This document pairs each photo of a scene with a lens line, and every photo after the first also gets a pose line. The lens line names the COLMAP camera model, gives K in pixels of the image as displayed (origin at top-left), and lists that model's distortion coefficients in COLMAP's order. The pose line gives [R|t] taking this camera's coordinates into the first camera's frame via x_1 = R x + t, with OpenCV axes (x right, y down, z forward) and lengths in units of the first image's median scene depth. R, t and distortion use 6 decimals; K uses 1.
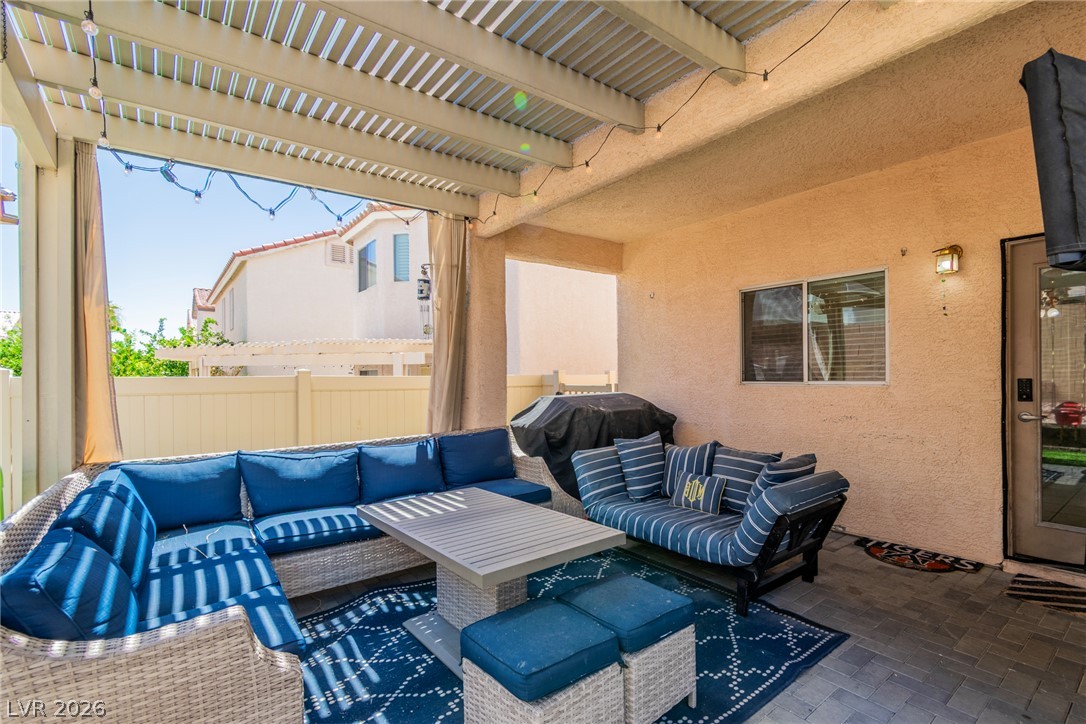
lens RADIAL K [[481.8, 0, 545.1], [0, 481.8, 377.1], [0, 0, 1]] dist [0.006498, -0.003311]
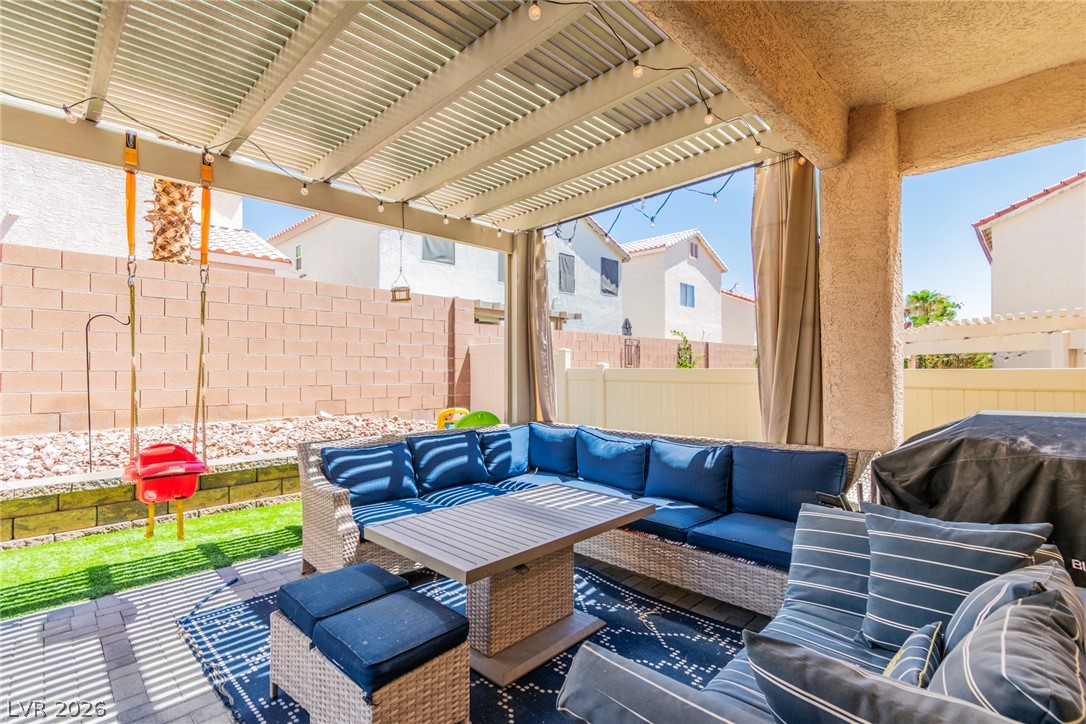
lens RADIAL K [[499.0, 0, 528.6], [0, 499.0, 388.5], [0, 0, 1]] dist [-0.010896, -0.000536]
pose [[0.095778, 0.042558, -0.994493, 0.493758], [-0.002269, 0.999092, 0.042537, -0.001204], [0.995400, -0.001817, 0.095787, 0.535147]]
